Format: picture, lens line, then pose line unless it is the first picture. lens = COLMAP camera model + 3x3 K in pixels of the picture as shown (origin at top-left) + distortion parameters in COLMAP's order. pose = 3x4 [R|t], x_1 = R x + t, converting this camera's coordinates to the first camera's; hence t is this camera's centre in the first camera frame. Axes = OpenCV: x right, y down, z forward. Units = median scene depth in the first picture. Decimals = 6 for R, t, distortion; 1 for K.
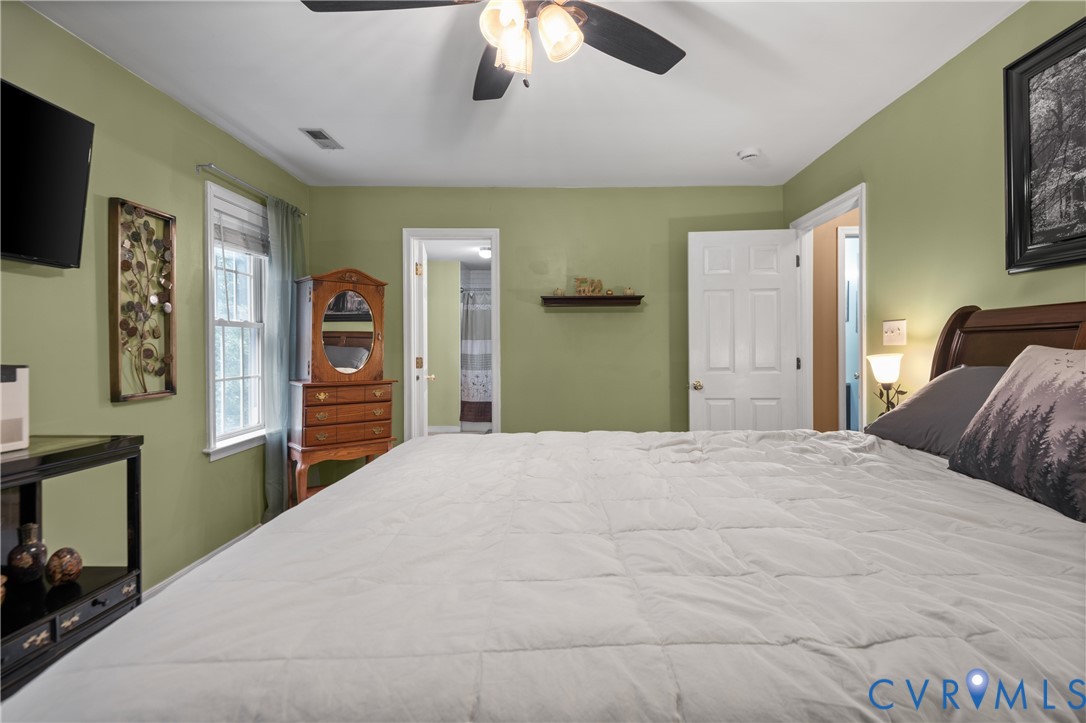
lens RADIAL K [[505.7, 0, 545.7], [0, 505.7, 351.5], [0, 0, 1]] dist [0.000637, -0.000637]
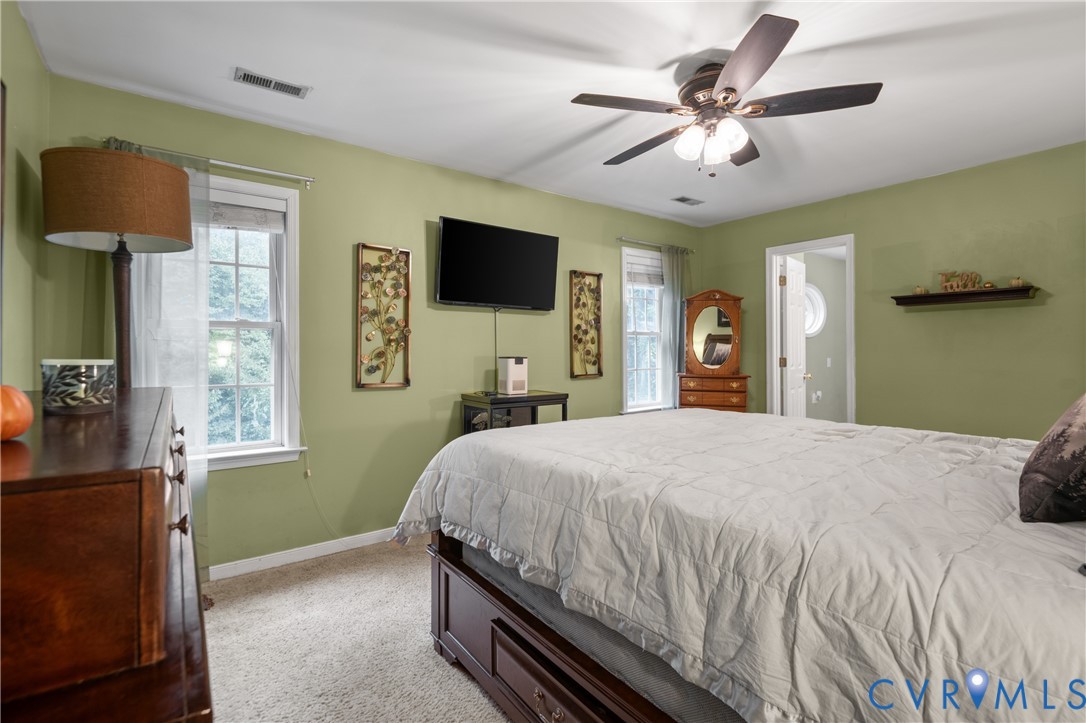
lens RADIAL K [[505.7, 0, 545.7], [0, 505.7, 351.5], [0, 0, 1]] dist [0.000637, -0.000637]
pose [[0.588956, 0.004812, -0.808151, 0.424007], [-0.004992, 0.999985, 0.002316, -0.002171], [0.808150, 0.002671, 0.588971, -0.132700]]
